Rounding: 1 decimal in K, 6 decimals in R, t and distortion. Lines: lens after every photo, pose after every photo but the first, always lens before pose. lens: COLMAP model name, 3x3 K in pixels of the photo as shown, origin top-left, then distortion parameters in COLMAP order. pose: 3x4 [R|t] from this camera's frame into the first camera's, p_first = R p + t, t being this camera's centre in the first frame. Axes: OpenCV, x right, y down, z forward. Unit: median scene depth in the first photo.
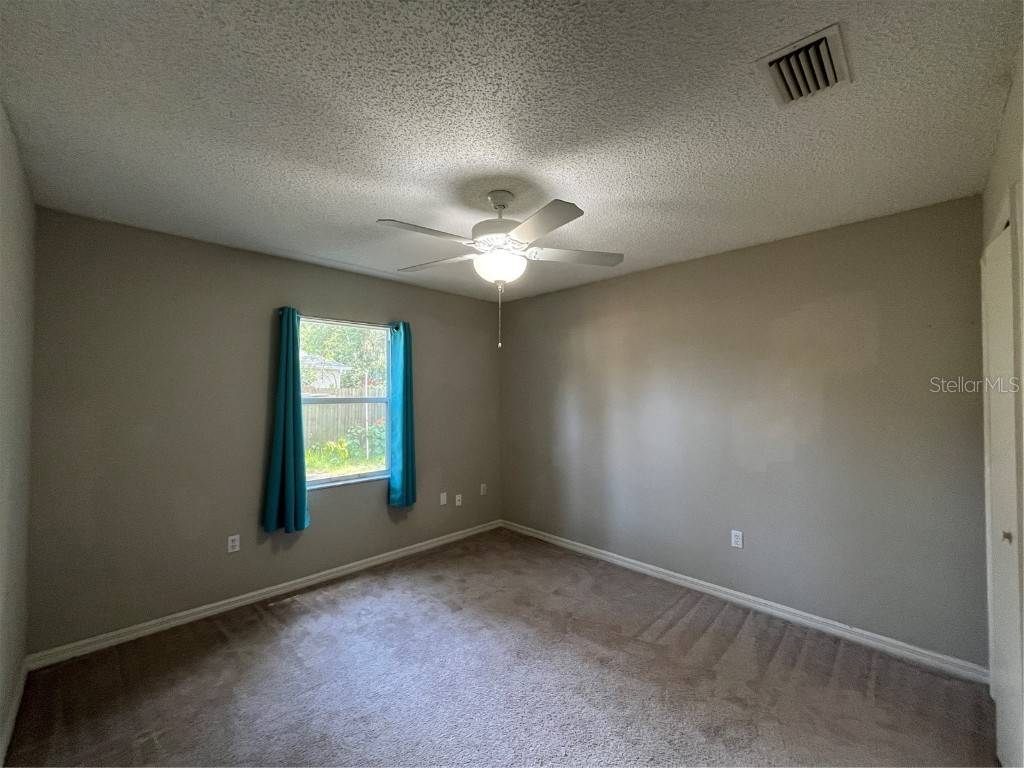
lens RADIAL K [[416.9, 0, 512.8], [0, 416.9, 382.7], [0, 0, 1]] dist [0.000196, -0.000035]
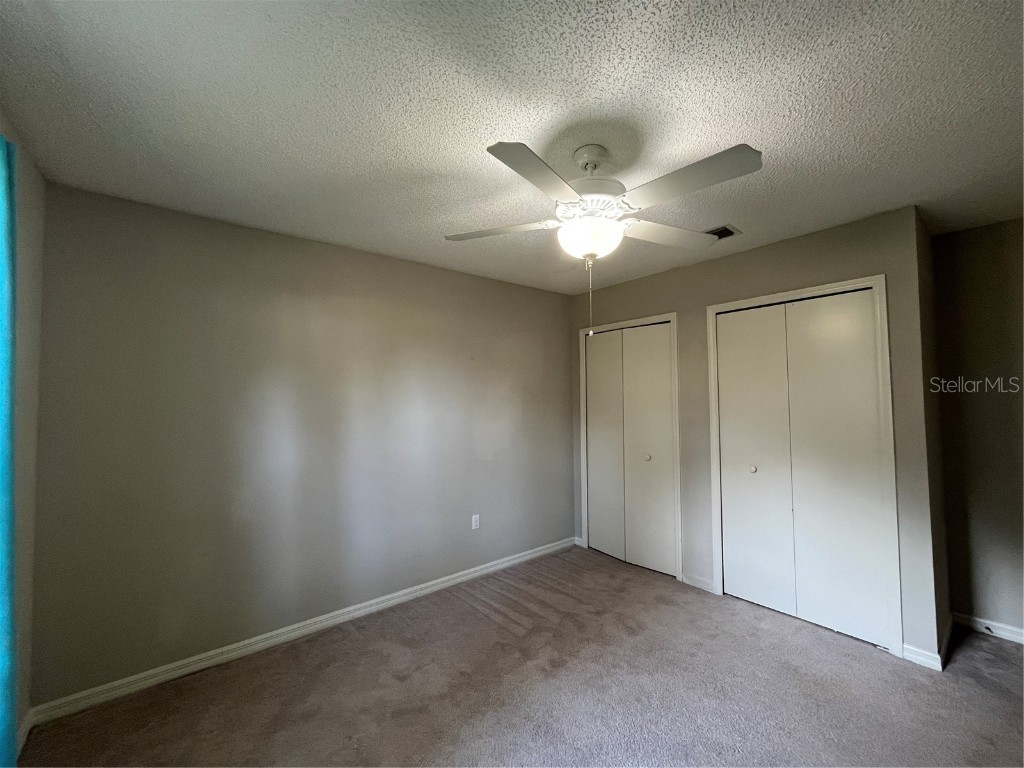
lens RADIAL K [[416.9, 0, 512.8], [0, 416.9, 382.7], [0, 0, 1]] dist [0.000196, -0.000035]
pose [[0.093483, 0.045509, 0.994580, -0.632333], [-0.018954, 0.998855, -0.043923, 0.036060], [-0.995440, -0.014745, 0.094238, 0.797151]]
